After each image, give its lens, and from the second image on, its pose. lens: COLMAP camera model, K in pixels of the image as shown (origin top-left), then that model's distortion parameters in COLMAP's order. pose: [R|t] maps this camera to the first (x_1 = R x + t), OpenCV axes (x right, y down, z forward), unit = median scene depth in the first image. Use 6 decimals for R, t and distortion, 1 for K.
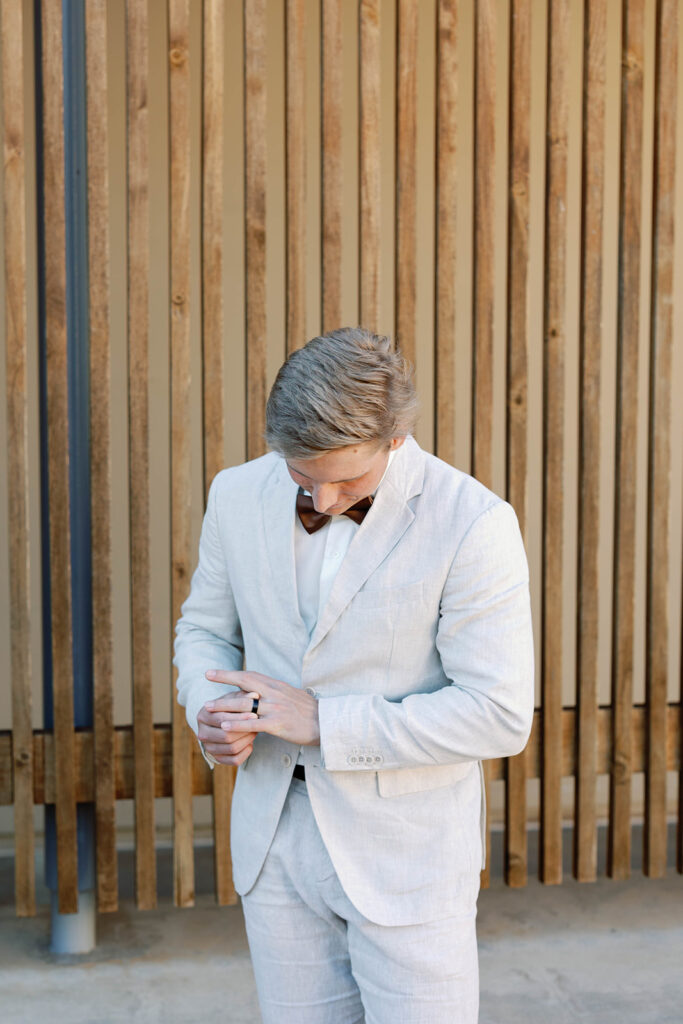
lens RADIAL K [[1436.9, 0, 341.5], [0, 1436.9, 512.0], [0, 0, 1]] dist [-0.023547, 0.048841]
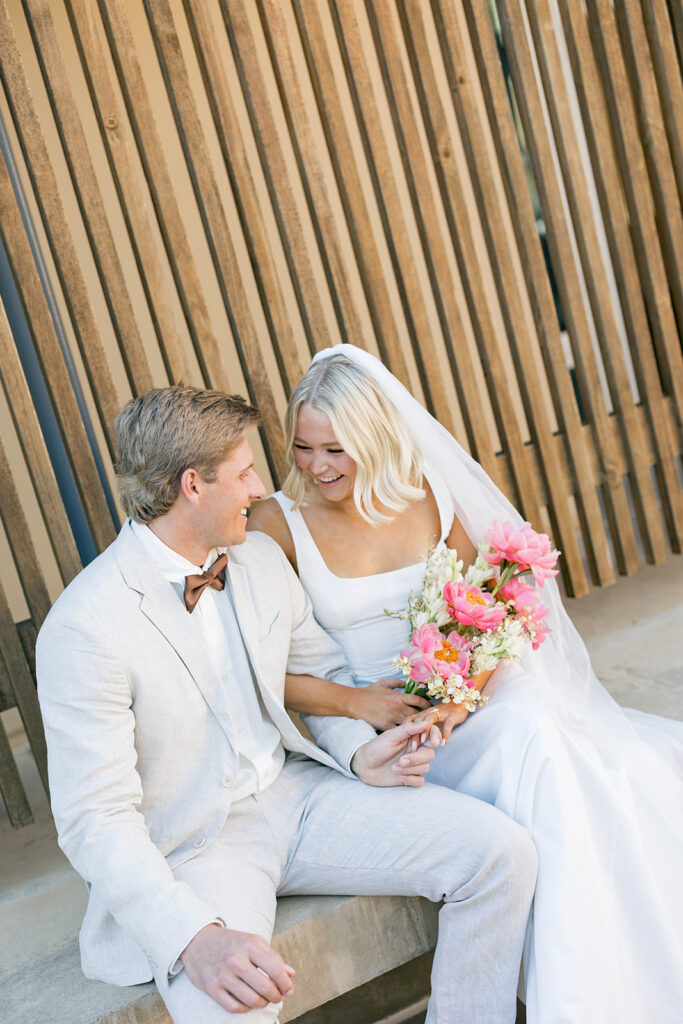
lens RADIAL K [[1436.9, 0, 341.5], [0, 1436.9, 512.0], [0, 0, 1]] dist [-0.023547, 0.048841]
pose [[0.922490, -0.287282, 0.257841, -0.284790], [0.260649, 0.956243, 0.132895, 0.010962], [-0.284737, -0.055388, 0.957004, 0.033041]]
